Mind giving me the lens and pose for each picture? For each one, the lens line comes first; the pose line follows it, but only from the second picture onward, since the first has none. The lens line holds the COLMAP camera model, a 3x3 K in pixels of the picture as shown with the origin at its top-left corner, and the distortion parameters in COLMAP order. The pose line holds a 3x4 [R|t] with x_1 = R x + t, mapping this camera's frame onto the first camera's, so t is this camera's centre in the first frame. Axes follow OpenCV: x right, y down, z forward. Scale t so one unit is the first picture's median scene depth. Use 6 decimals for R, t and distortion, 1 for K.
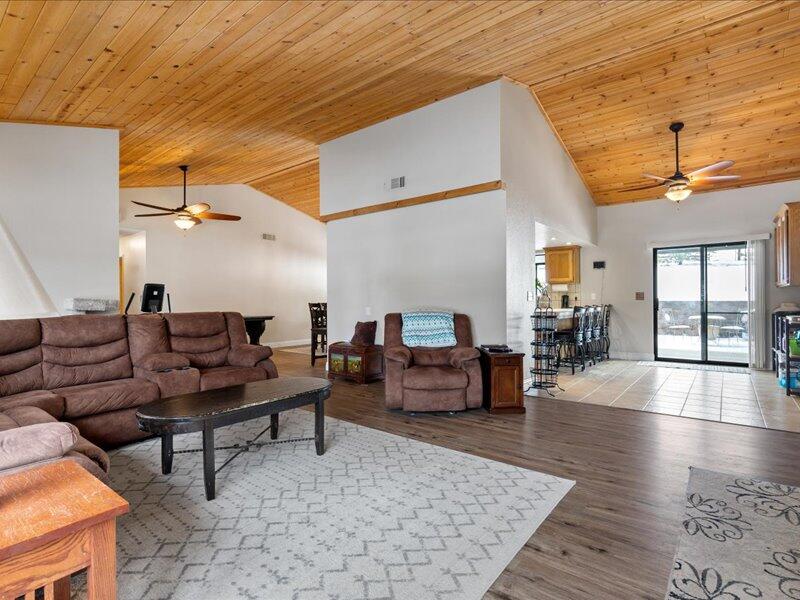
lens RADIAL K [[409.2, 0, 399.4], [0, 409.2, 300.7], [0, 0, 1]] dist [-0.010377, 0.002744]
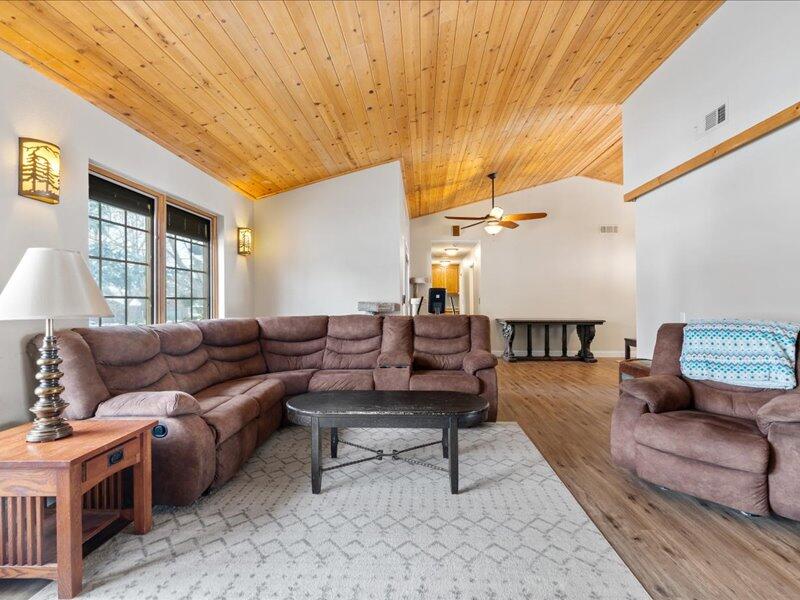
lens RADIAL K [[409.2, 0, 400.4], [0, 409.2, 301.3], [0, 0, 1]] dist [-0.010377, 0.002744]
pose [[0.584763, -0.002233, -0.811201, 0.326966], [0.001566, 0.999997, -0.001624, -0.005237], [0.811203, -0.000321, 0.584765, 0.347469]]
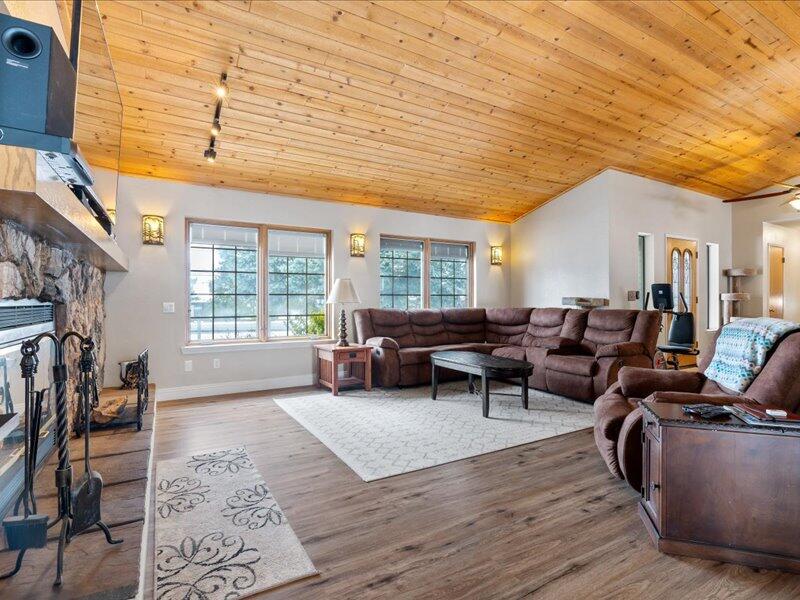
lens RADIAL K [[409.2, 0, 396.6], [0, 409.2, 298.8], [0, 0, 1]] dist [-0.010377, 0.002744]
pose [[-0.365715, 0.002425, -0.930724, 0.906358], [-0.000568, 0.999996, 0.002829, -0.005096], [0.930727, 0.001563, -0.365712, 0.972057]]
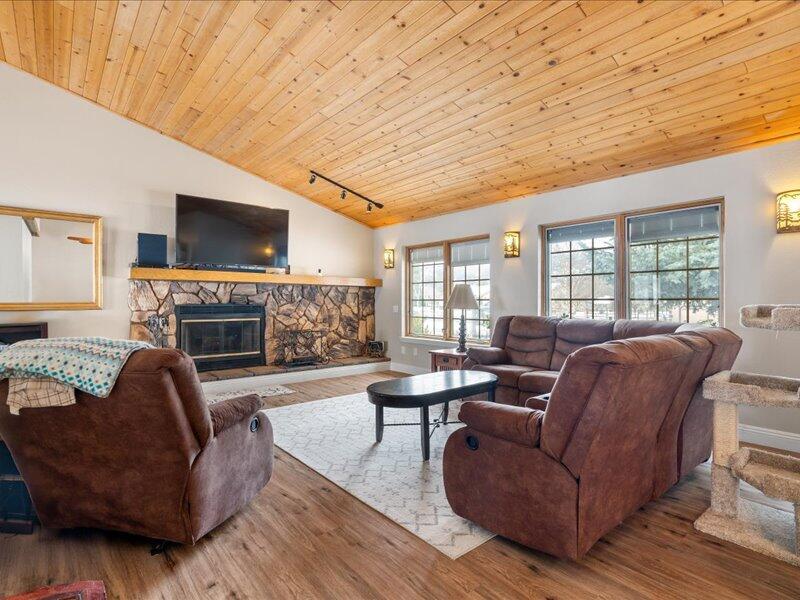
lens RADIAL K [[409.2, 0, 402.9], [0, 409.2, 299.4], [0, 0, 1]] dist [-0.010377, 0.002744]
pose [[-0.983033, 0.005310, 0.183350, -0.381433], [0.005789, 0.999981, 0.002075, -0.021215], [-0.183335, 0.003101, -0.983046, 1.704110]]
